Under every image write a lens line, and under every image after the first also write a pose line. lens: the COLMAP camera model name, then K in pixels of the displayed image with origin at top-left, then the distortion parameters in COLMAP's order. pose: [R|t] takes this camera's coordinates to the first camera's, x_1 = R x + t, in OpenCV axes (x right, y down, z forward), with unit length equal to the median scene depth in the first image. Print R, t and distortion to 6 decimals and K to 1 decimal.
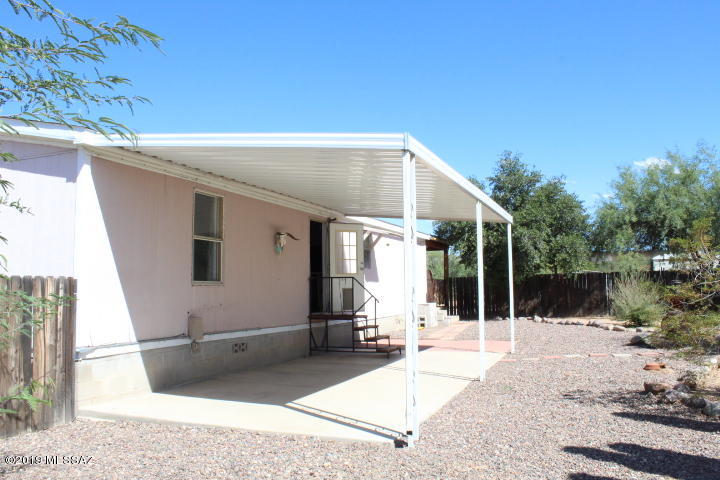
lens RADIAL K [[599.7, 0, 360.0], [0, 599.7, 240.0], [0, 0, 1]] dist [-0.183346, 0.162262]
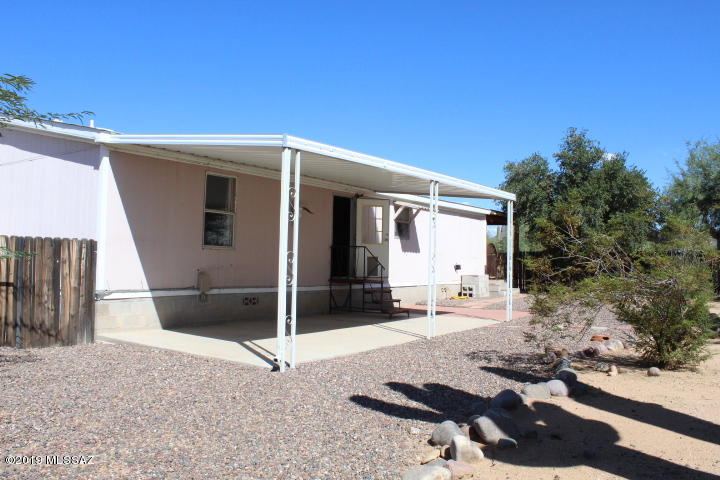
lens RADIAL K [[599.7, 0, 360.0], [0, 599.7, 240.0], [0, 0, 1]] dist [-0.183346, 0.162262]
pose [[0.970735, 0.024226, -0.238927, 0.341551], [-0.012961, 0.998734, 0.048609, -0.007568], [0.239802, -0.044089, 0.969820, -0.144707]]
